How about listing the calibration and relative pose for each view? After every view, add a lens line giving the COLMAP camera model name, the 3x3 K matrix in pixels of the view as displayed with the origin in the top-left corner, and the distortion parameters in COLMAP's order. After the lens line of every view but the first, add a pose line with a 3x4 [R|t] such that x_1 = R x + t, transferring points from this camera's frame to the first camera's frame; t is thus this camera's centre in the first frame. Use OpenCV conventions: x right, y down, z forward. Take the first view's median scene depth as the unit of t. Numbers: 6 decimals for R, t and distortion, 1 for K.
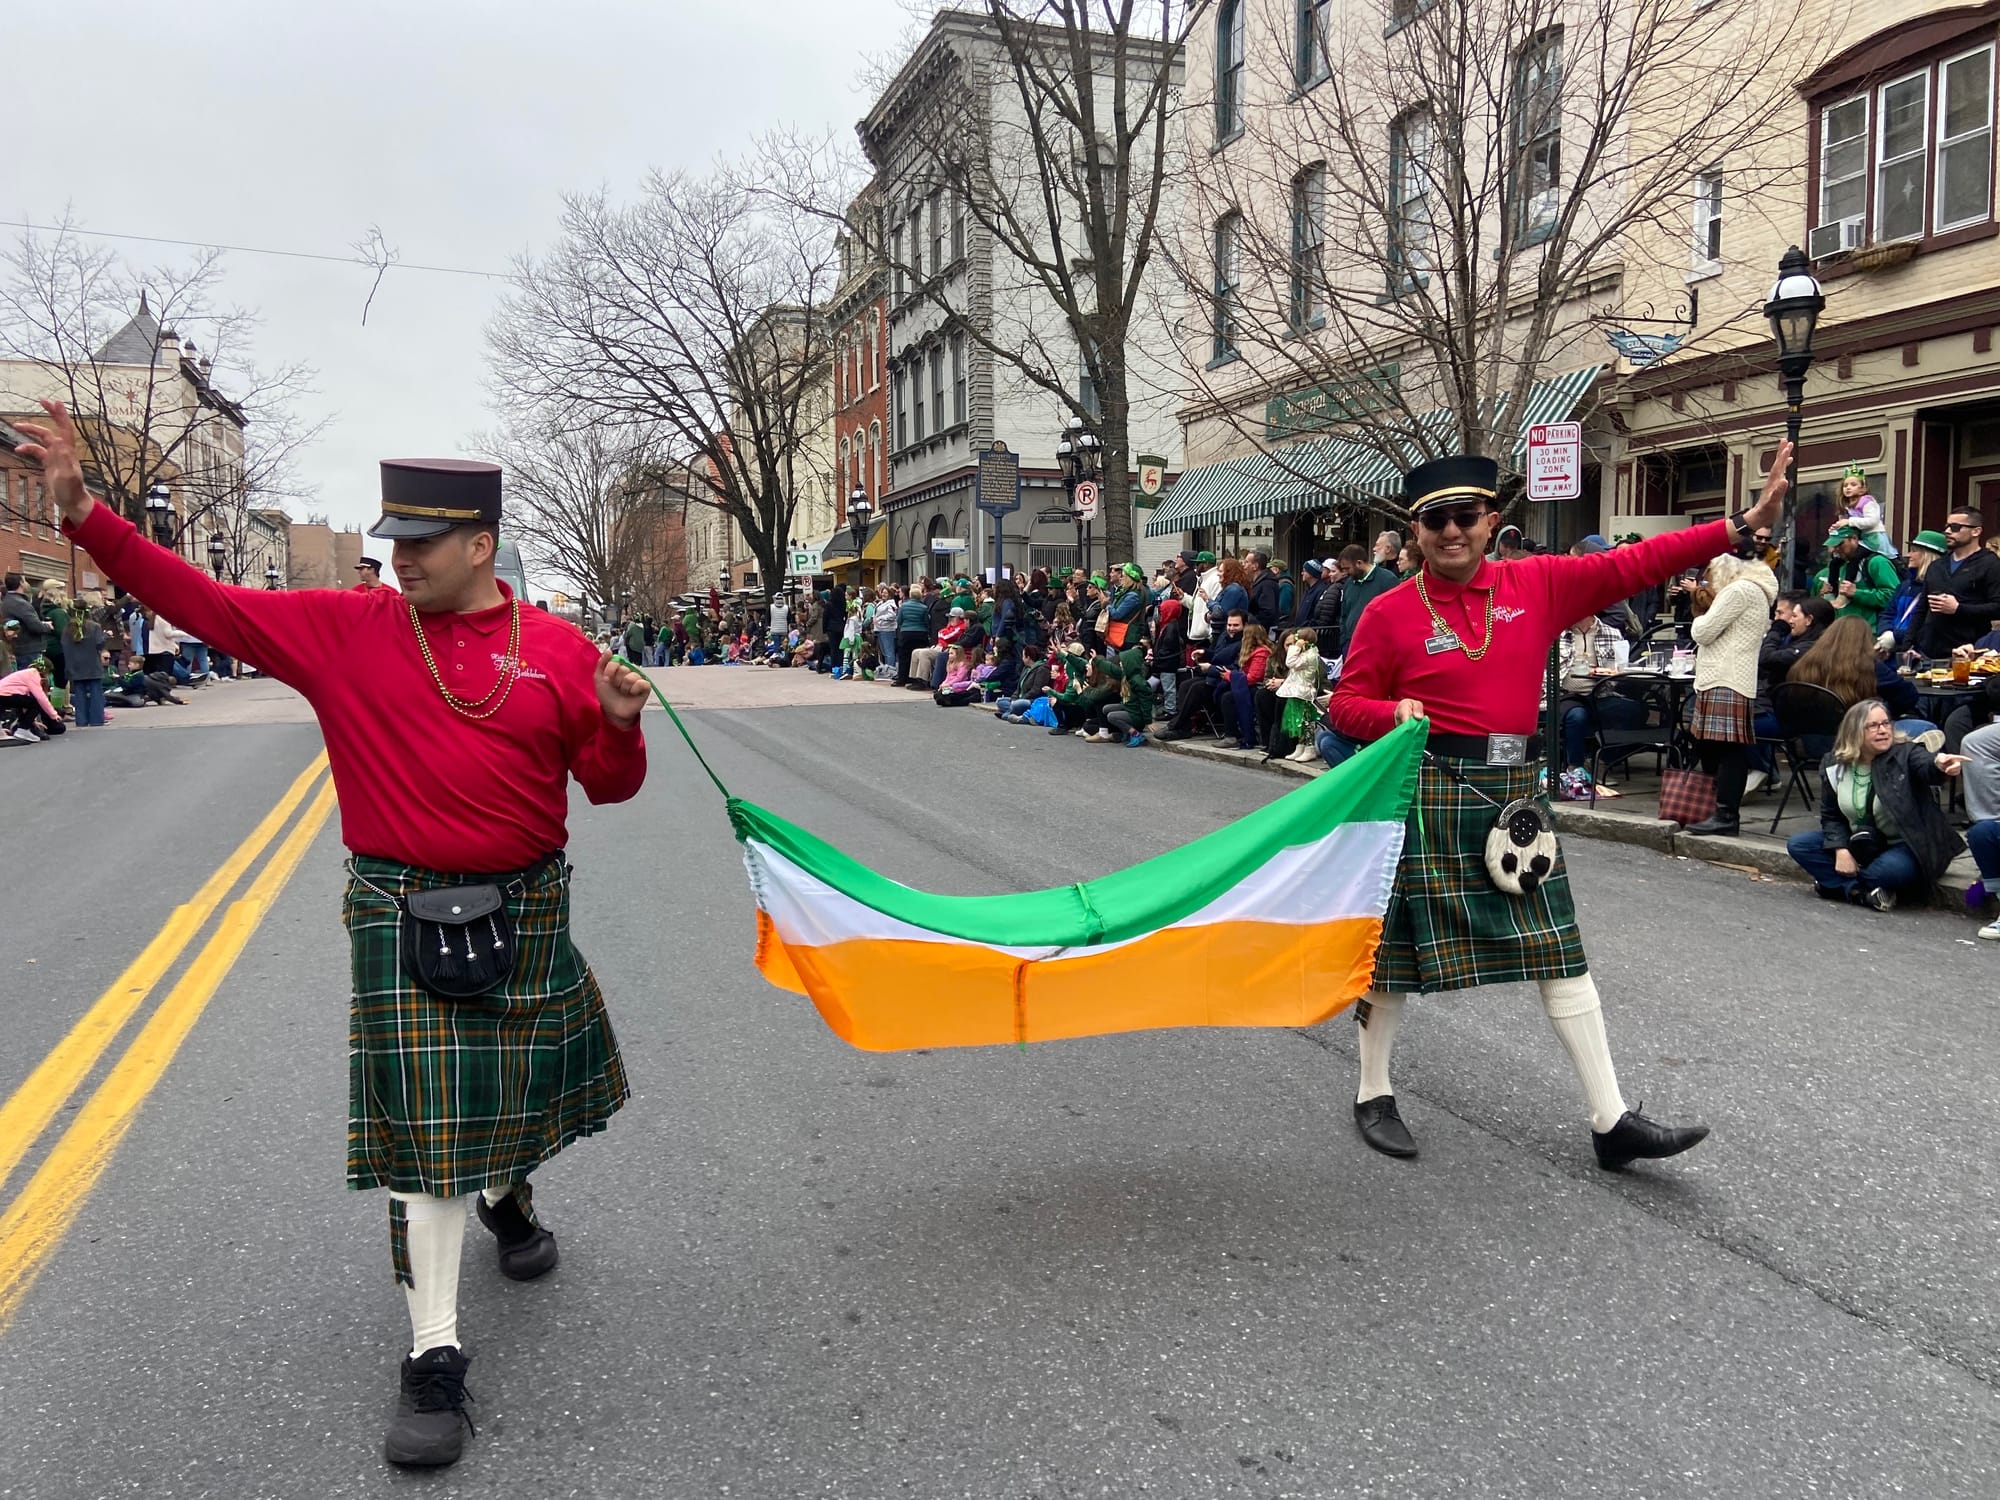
lens RADIAL K [[1500.5, 0, 1005.3], [0, 1500.5, 767.8], [0, 0, 1]] dist [0.119019, -0.146067]
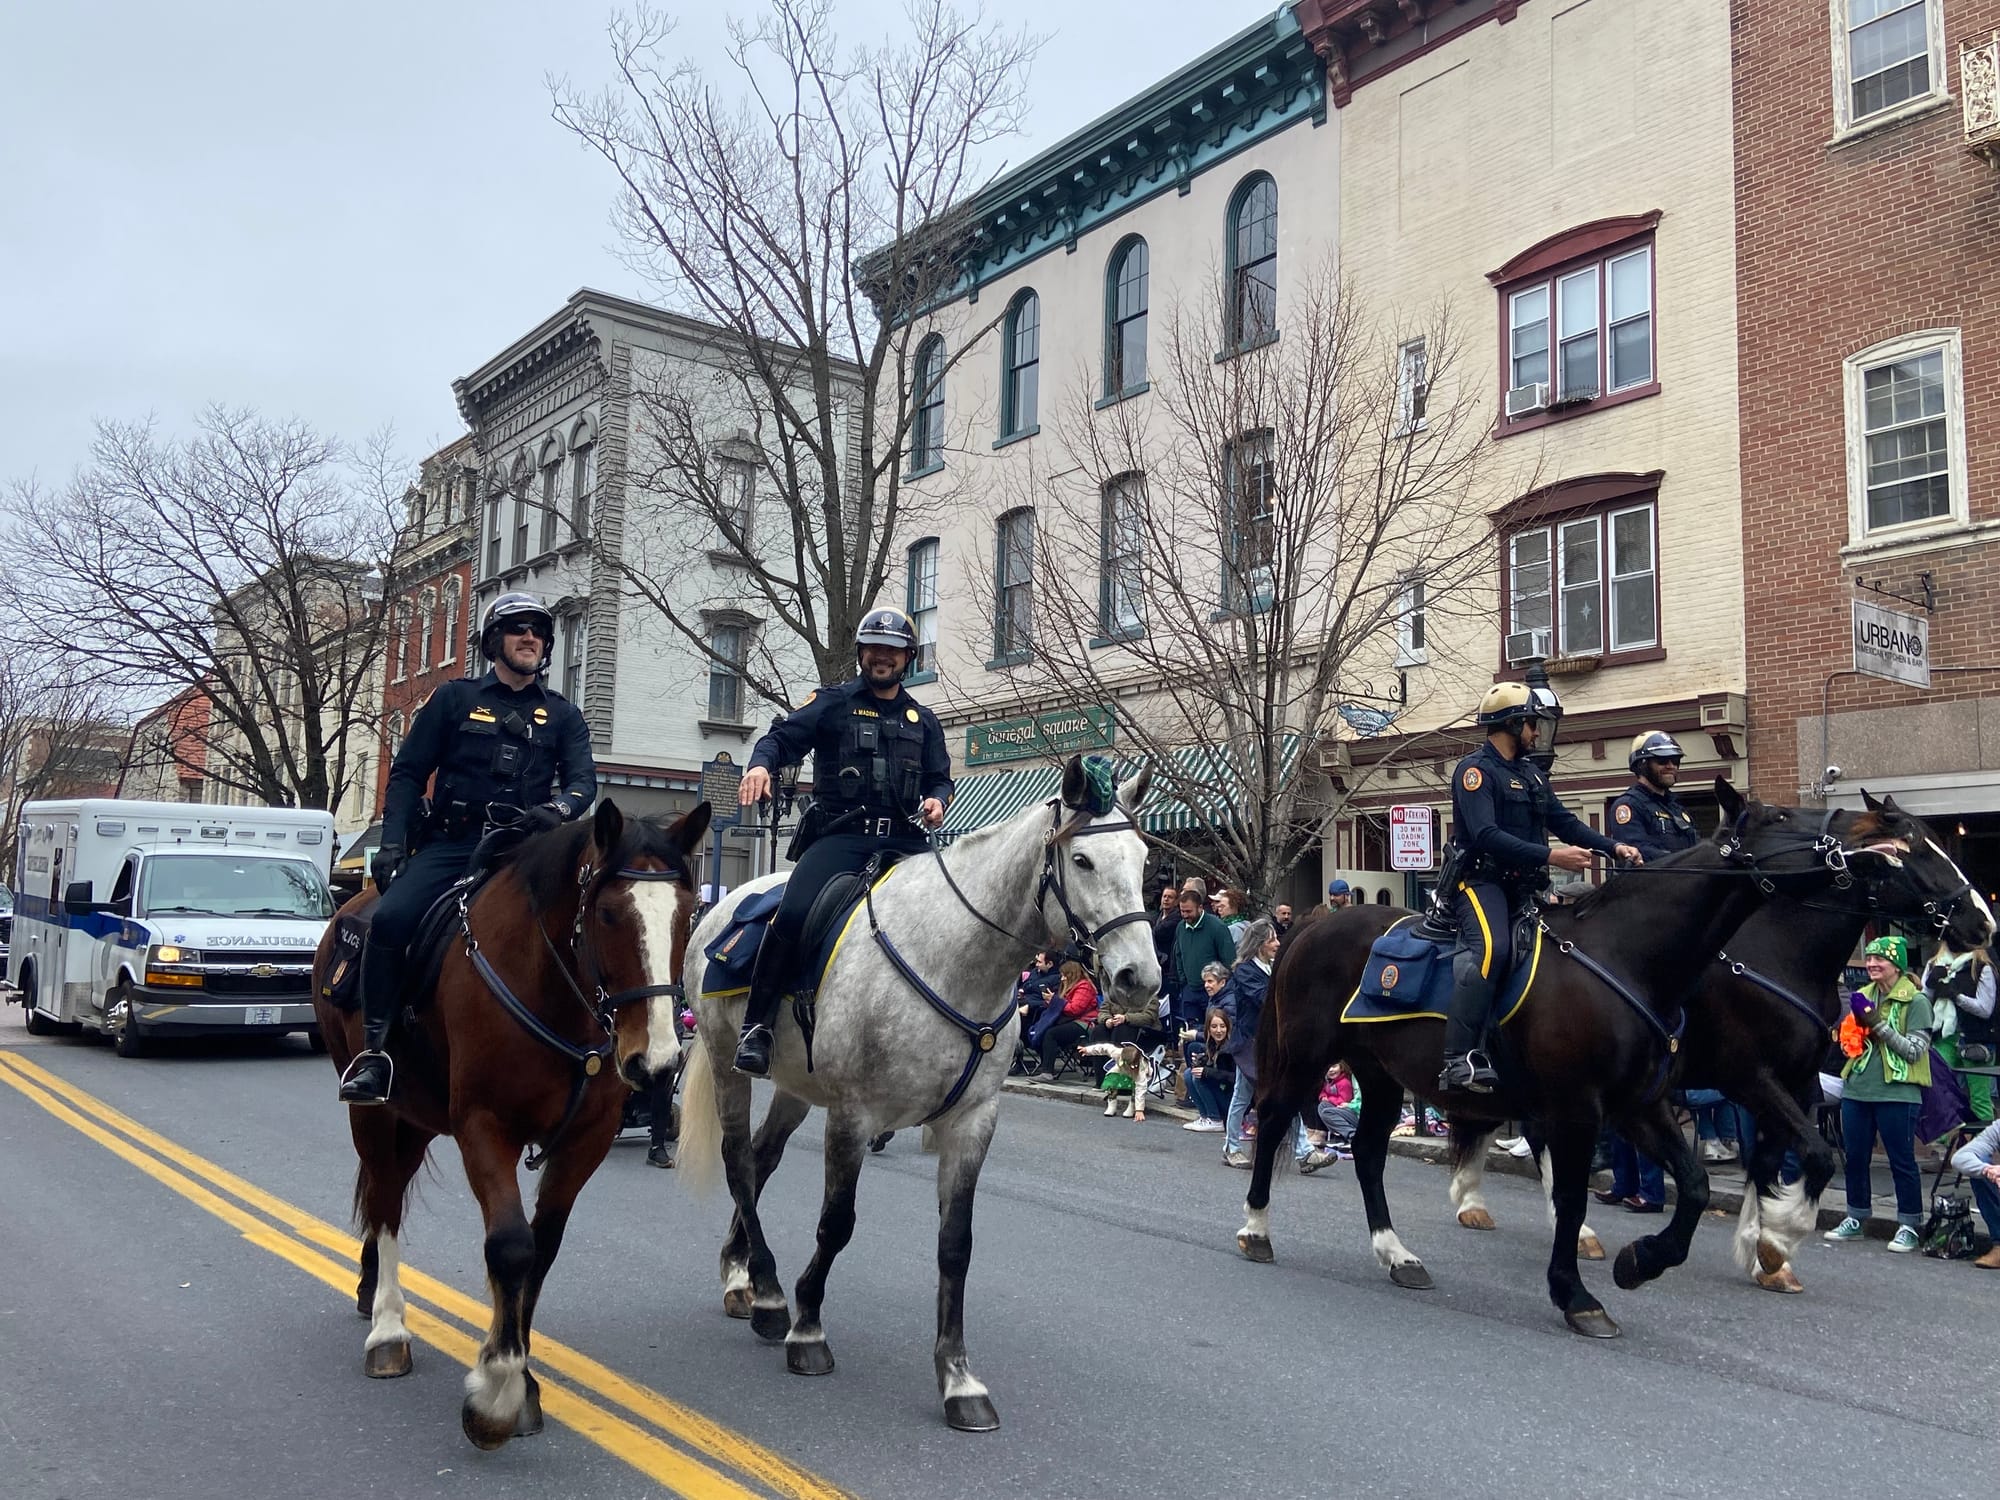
lens RADIAL K [[1771.3, 0, 1015.6], [0, 1771.3, 723.3], [0, 0, 1]] dist [0.134379, -0.197969]
pose [[0.956388, 0.071142, 0.283303, -0.084319], [-0.007898, 0.975831, -0.218384, 0.004053], [-0.291992, 0.206622, 0.933835, -0.054498]]
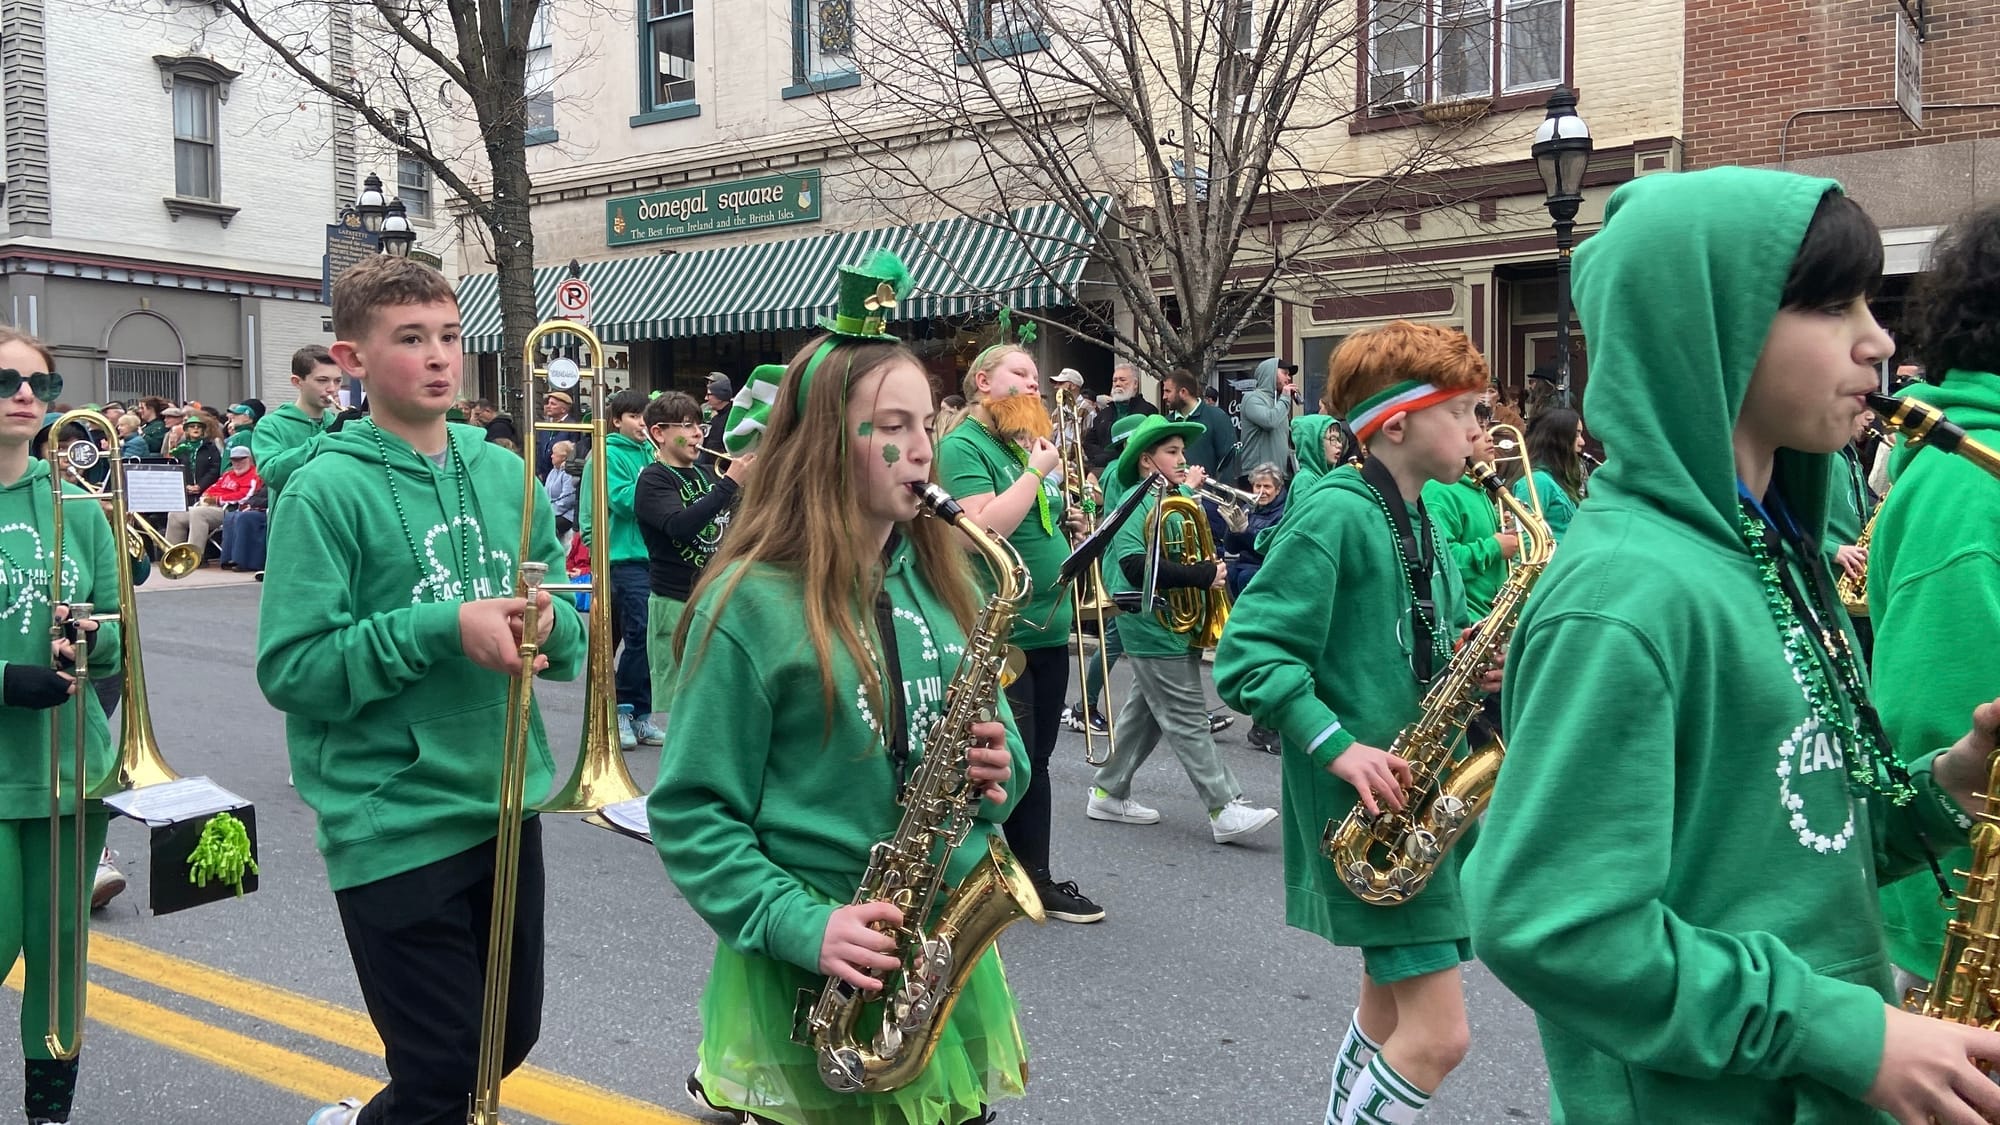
lens RADIAL K [[1715.0, 0, 955.7], [0, 1715.0, 548.4], [0, 0, 1]] dist [0.128930, -0.160835]
pose [[0.824213, -0.021585, 0.565868, -0.136629], [0.051720, 0.997966, -0.037266, -0.008745], [-0.563913, 0.059982, 0.823653, 0.104183]]
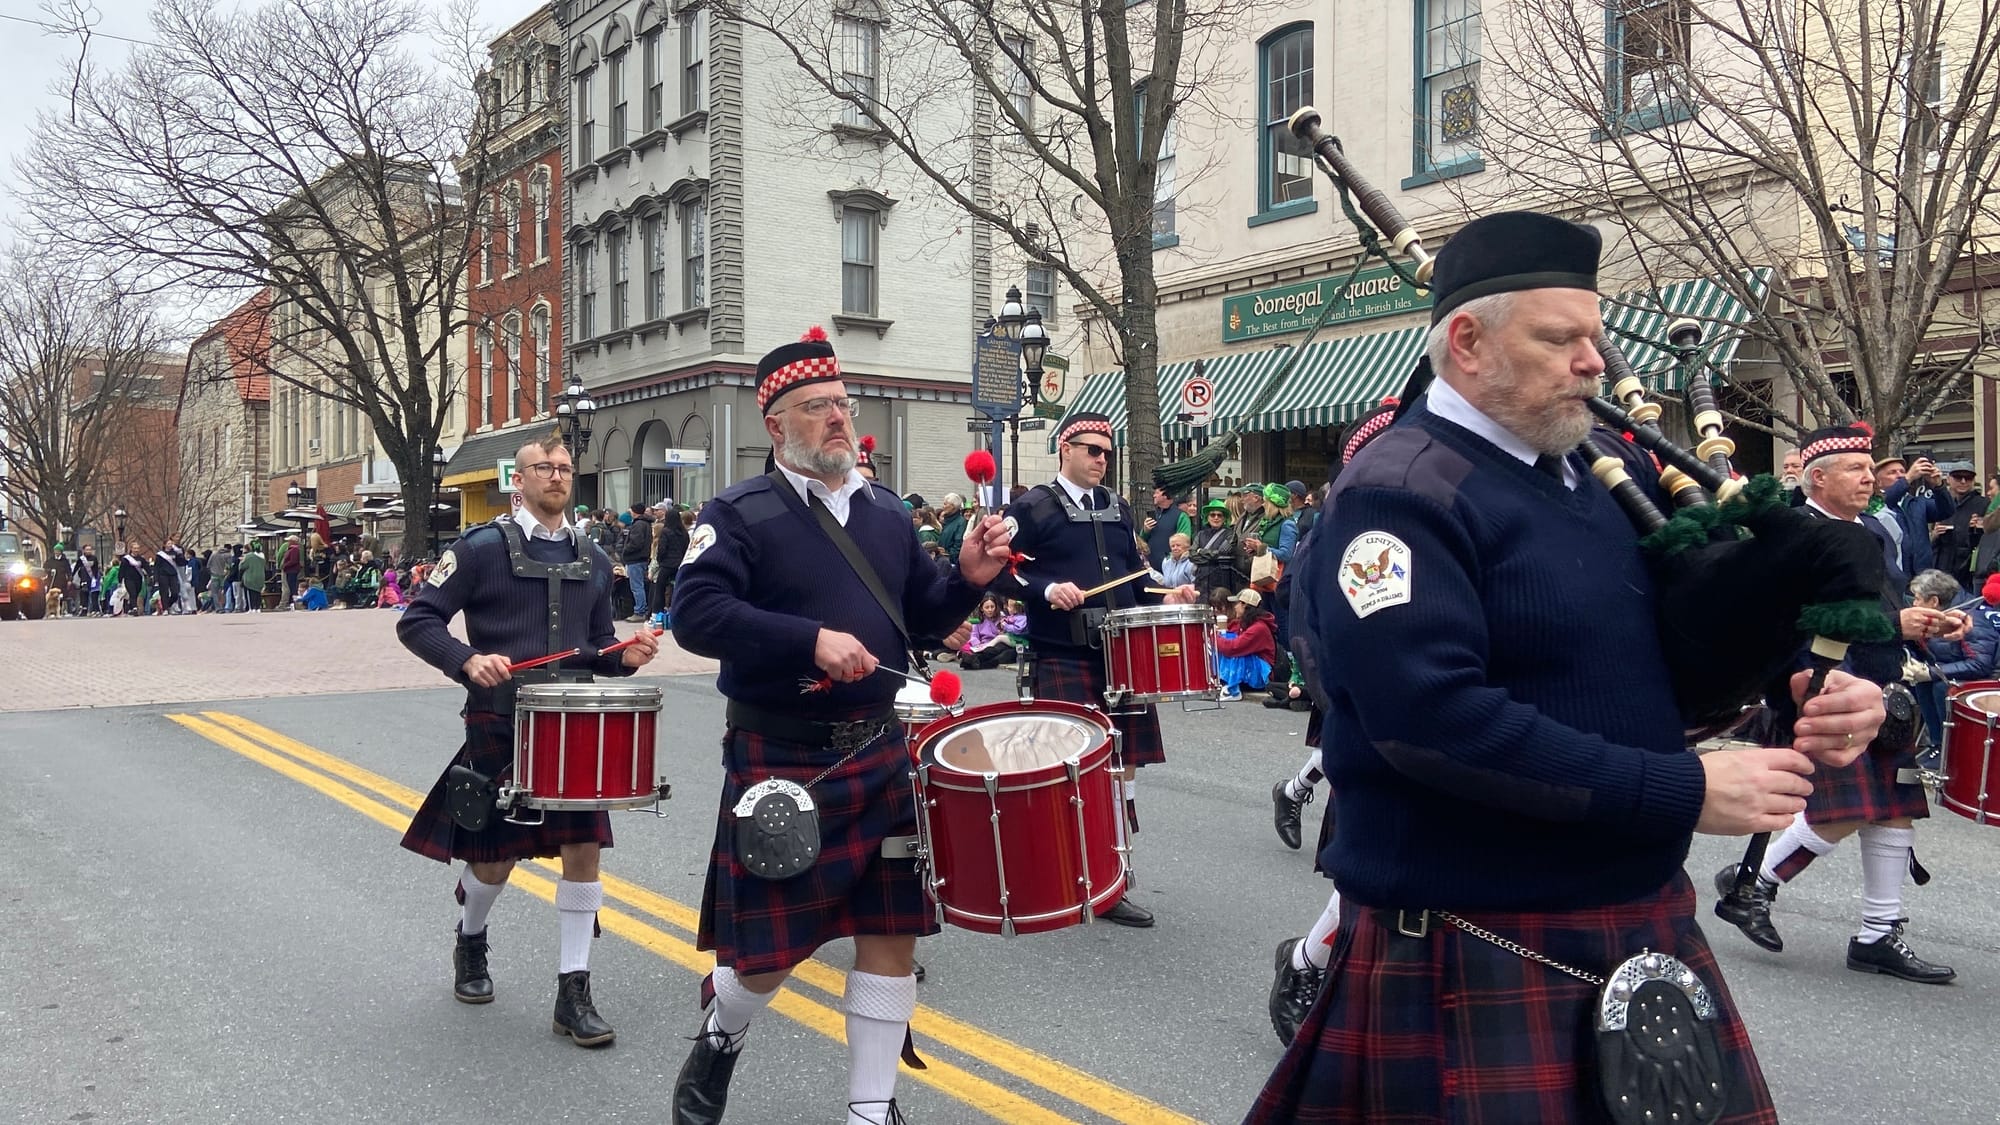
lens RADIAL K [[1715.0, 0, 987.9], [0, 1715.0, 544.5], [0, 0, 1]] dist [0.128930, -0.160835]
pose [[0.961450, 0.010971, 0.274761, -0.144719], [0.017270, 0.994822, -0.100154, -0.009550], [-0.274438, 0.101038, 0.956282, 0.099978]]
